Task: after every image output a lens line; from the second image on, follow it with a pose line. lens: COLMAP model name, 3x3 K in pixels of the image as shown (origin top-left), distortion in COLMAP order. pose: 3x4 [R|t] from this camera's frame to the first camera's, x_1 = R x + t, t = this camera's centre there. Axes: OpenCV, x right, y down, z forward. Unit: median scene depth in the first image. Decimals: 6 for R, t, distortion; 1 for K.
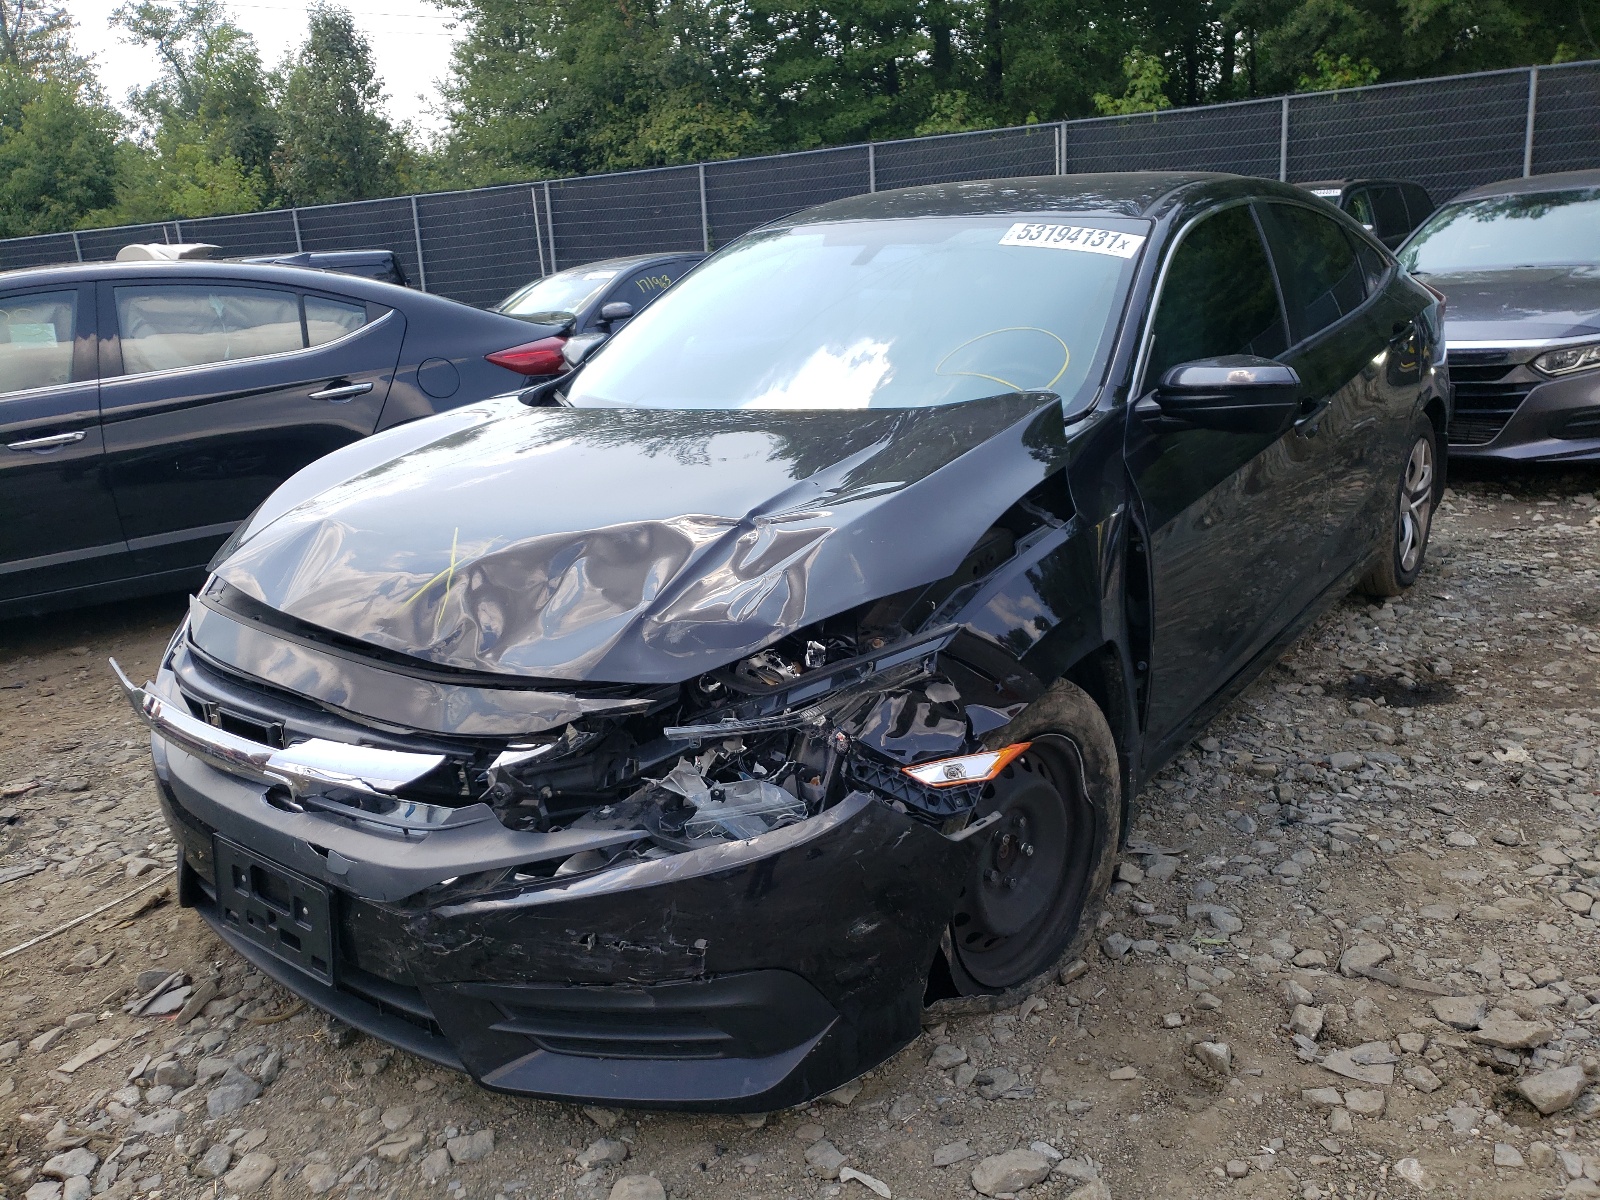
lens RADIAL K [[1210.9, 0, 800.0], [0, 1210.9, 600.0], [0, 0, 1]] dist [0.078844, -0.159503]
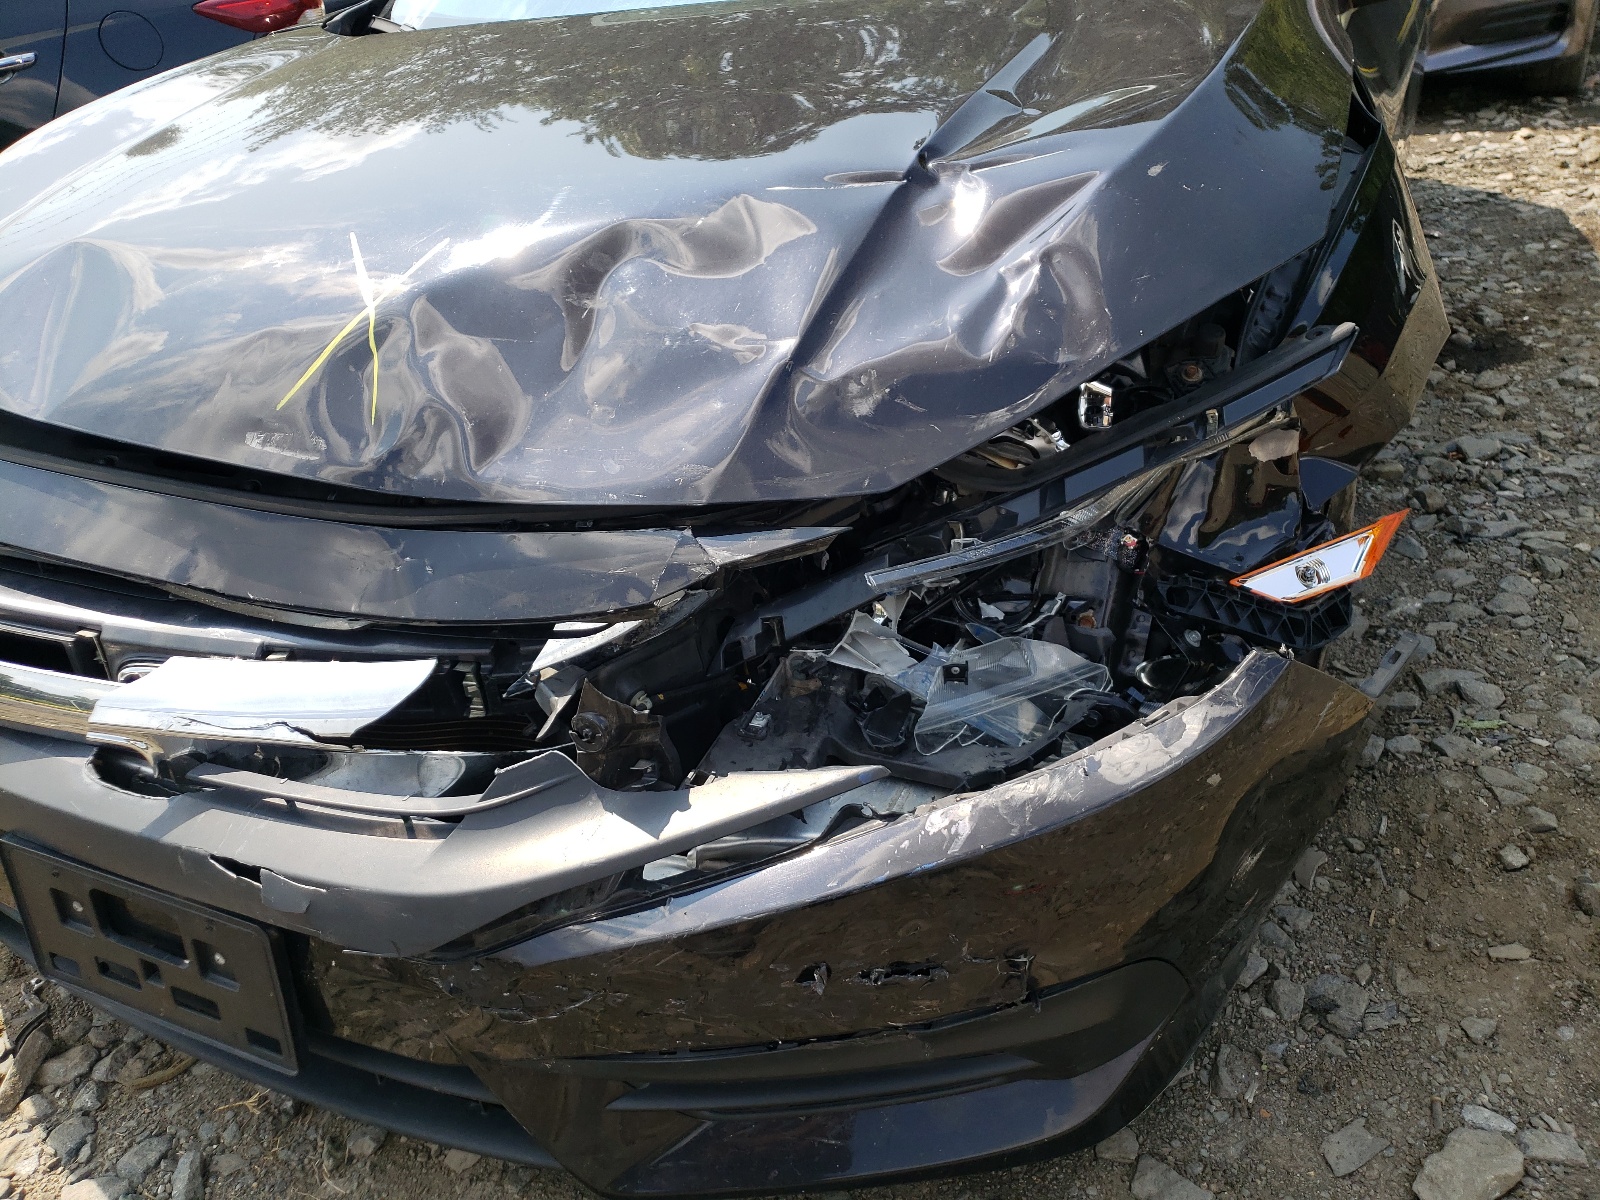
lens RADIAL K [[1248.5, 0, 798.3], [0, 1248.5, 563.7], [0, 0, 1]] dist [0.050238, -0.045387]
pose [[0.977686, -0.127907, 0.166641, -0.214122], [0.090487, 0.972319, 0.215425, -0.020717], [-0.189583, -0.195539, 0.962197, 0.421068]]
